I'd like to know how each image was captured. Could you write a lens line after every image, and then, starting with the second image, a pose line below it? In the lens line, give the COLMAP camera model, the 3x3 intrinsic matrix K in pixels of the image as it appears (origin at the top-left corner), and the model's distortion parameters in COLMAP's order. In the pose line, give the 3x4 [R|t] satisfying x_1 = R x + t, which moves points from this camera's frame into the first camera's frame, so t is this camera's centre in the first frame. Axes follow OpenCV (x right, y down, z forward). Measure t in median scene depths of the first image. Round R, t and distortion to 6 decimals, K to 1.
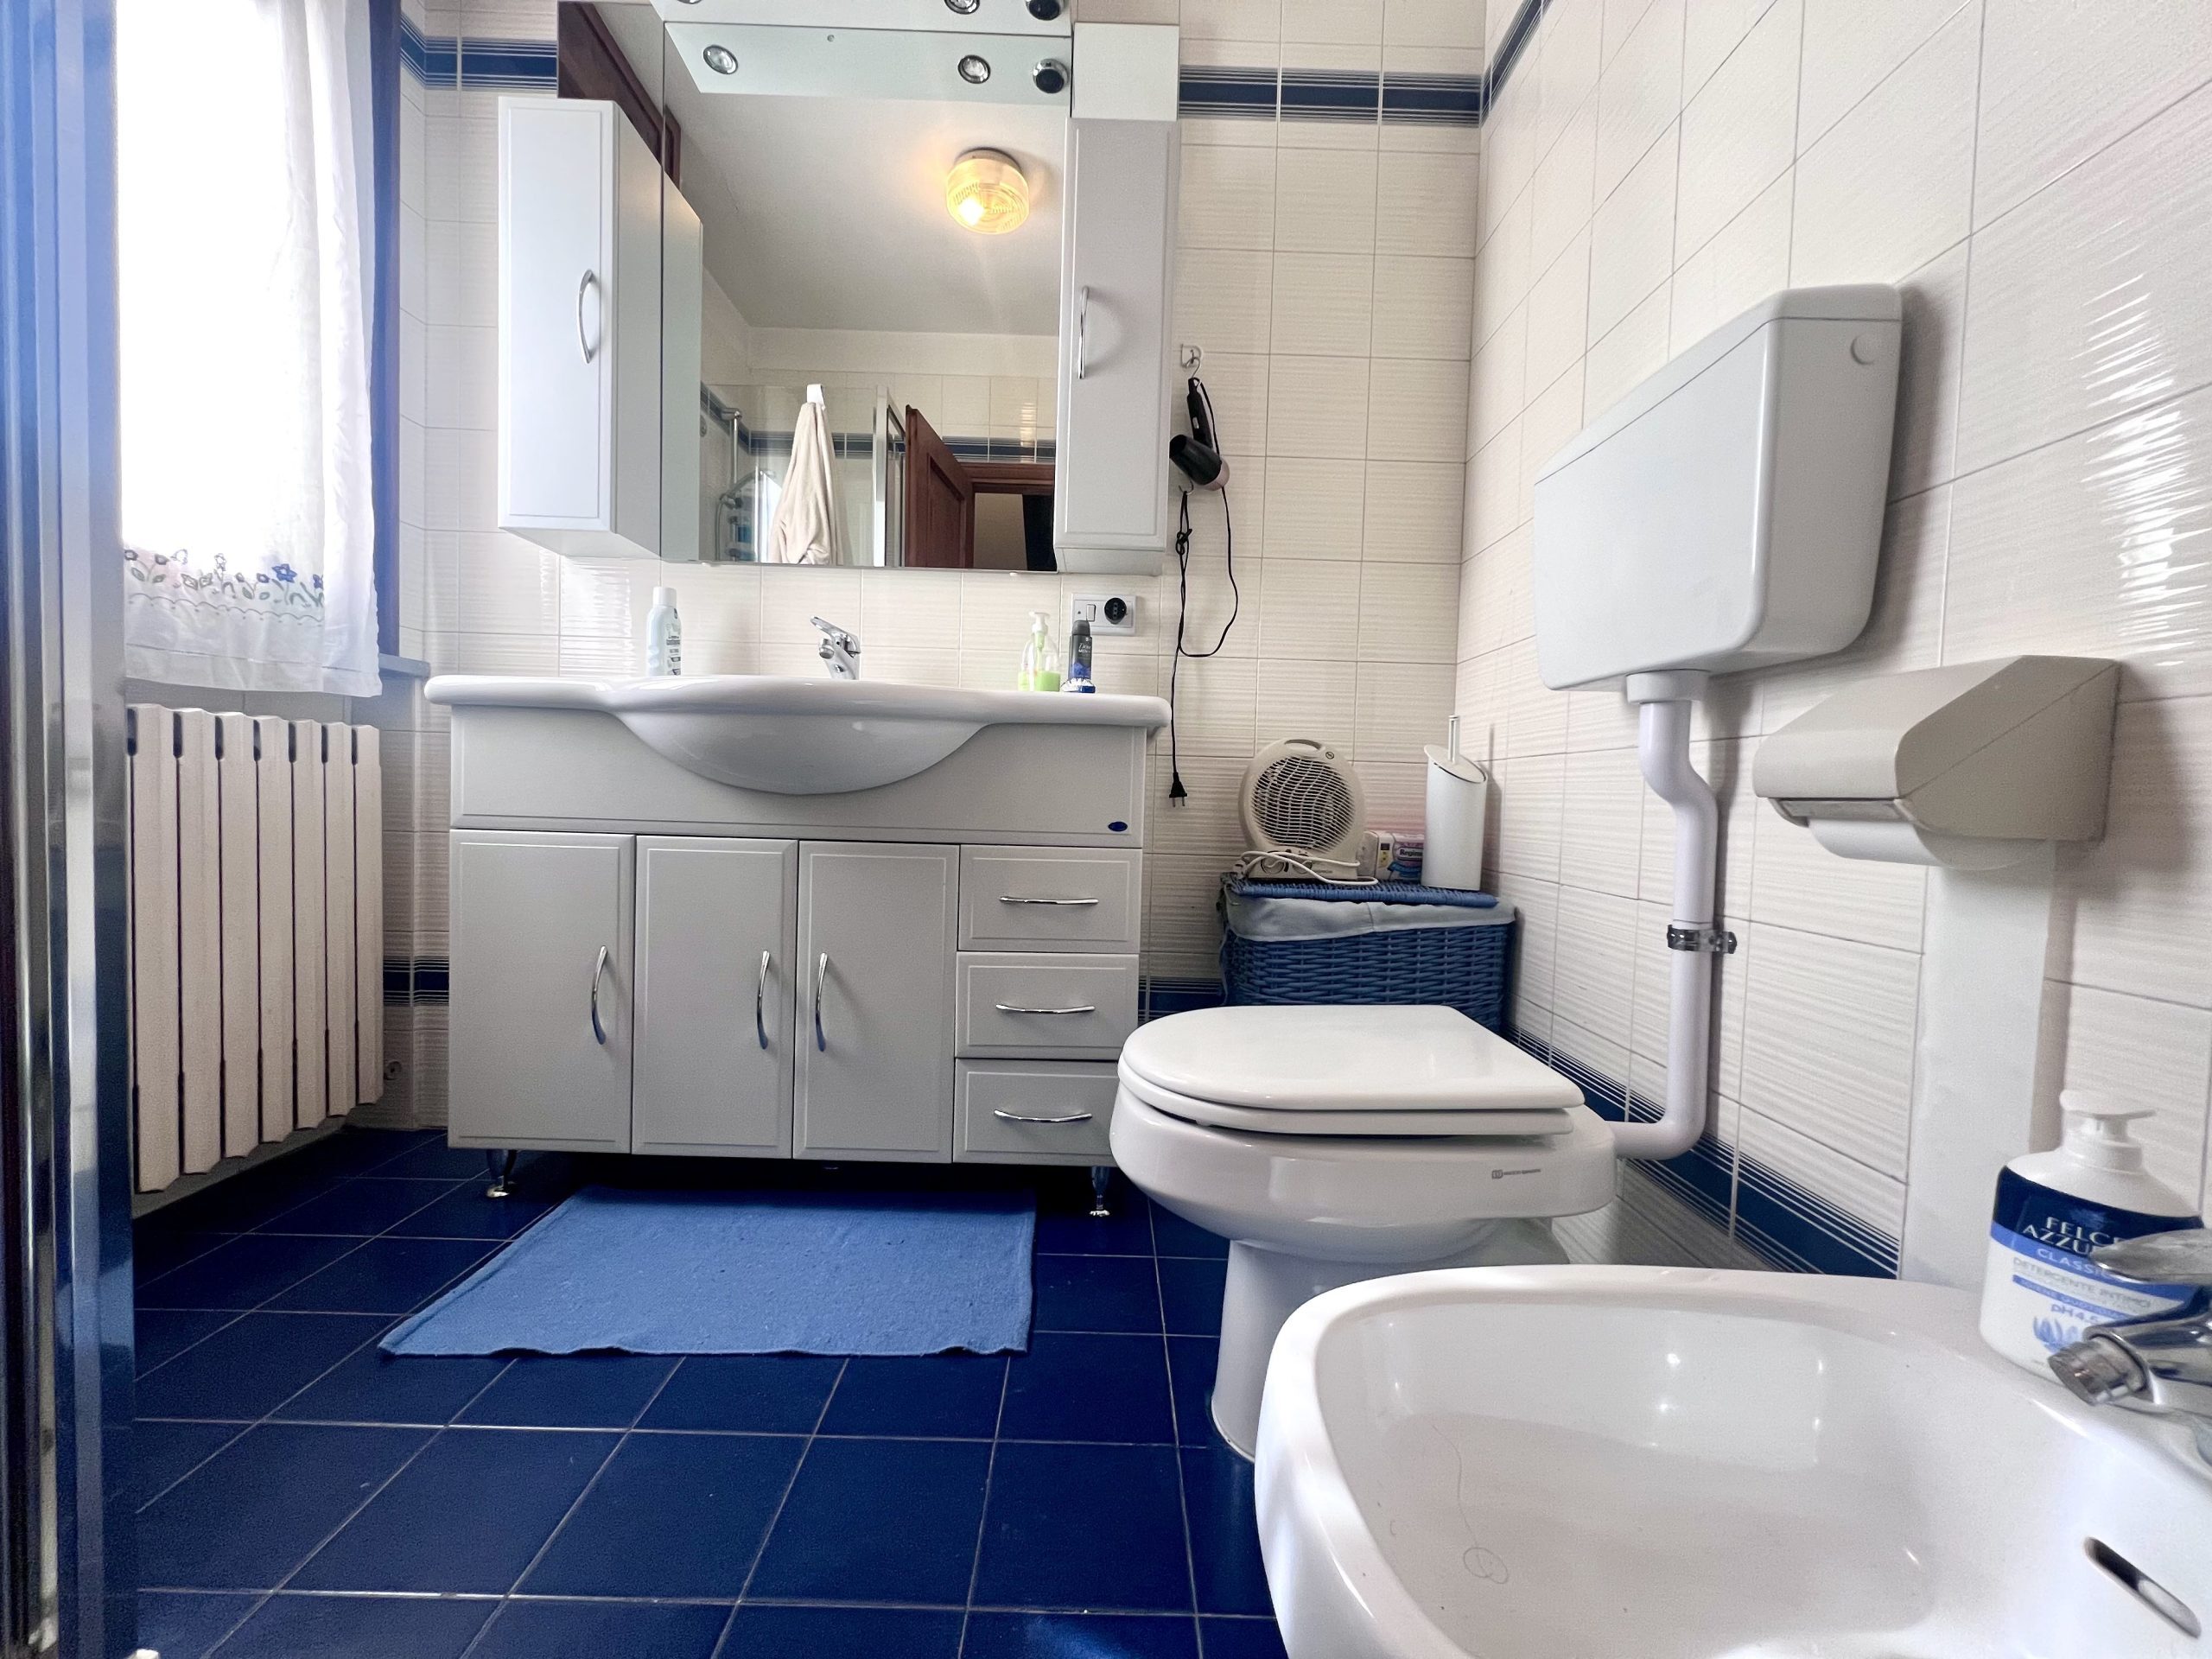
lens RADIAL K [[879.3, 0, 1108.1], [0, 879.3, 831.1], [0, 0, 1]] dist [0.000377, -0.000229]
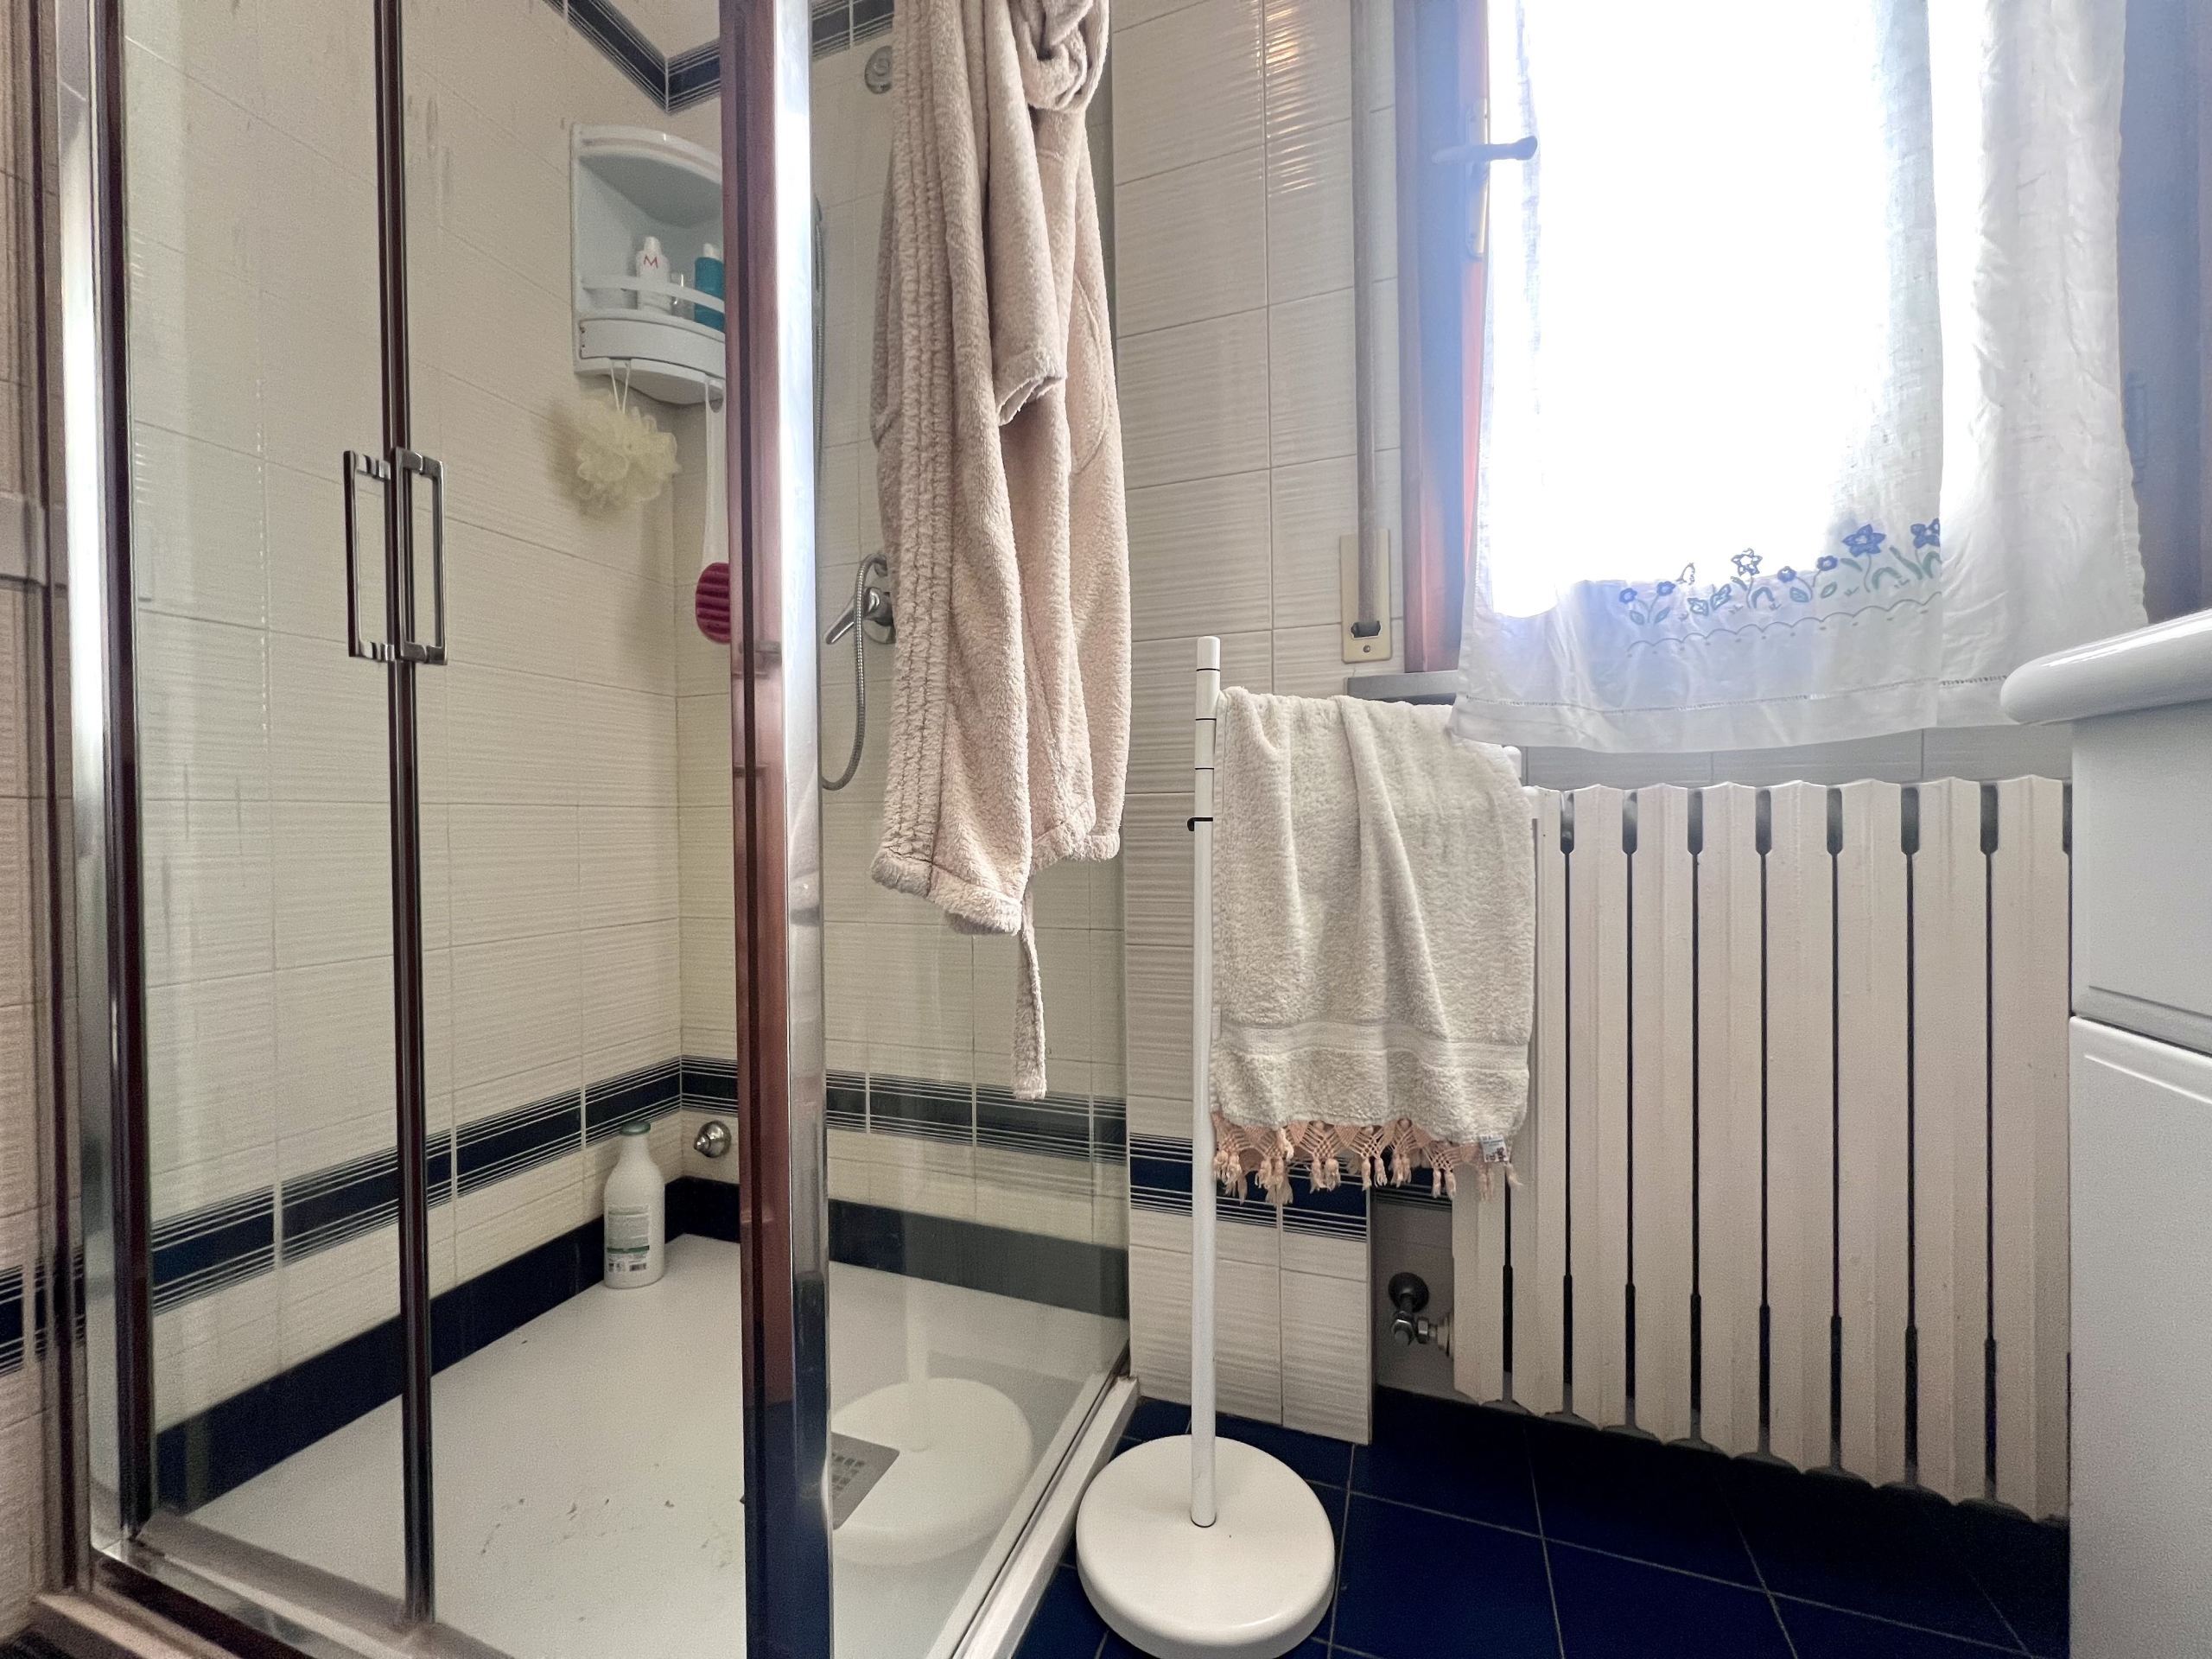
lens RADIAL K [[879.3, 0, 1107.5], [0, 879.3, 840.9], [0, 0, 1]] dist [0.000377, -0.000229]
pose [[-0.344261, -0.020193, -0.938657, -0.205471], [-0.042234, 0.999090, -0.006003, -0.065842], [0.937924, 0.037577, -0.344801, 0.755026]]
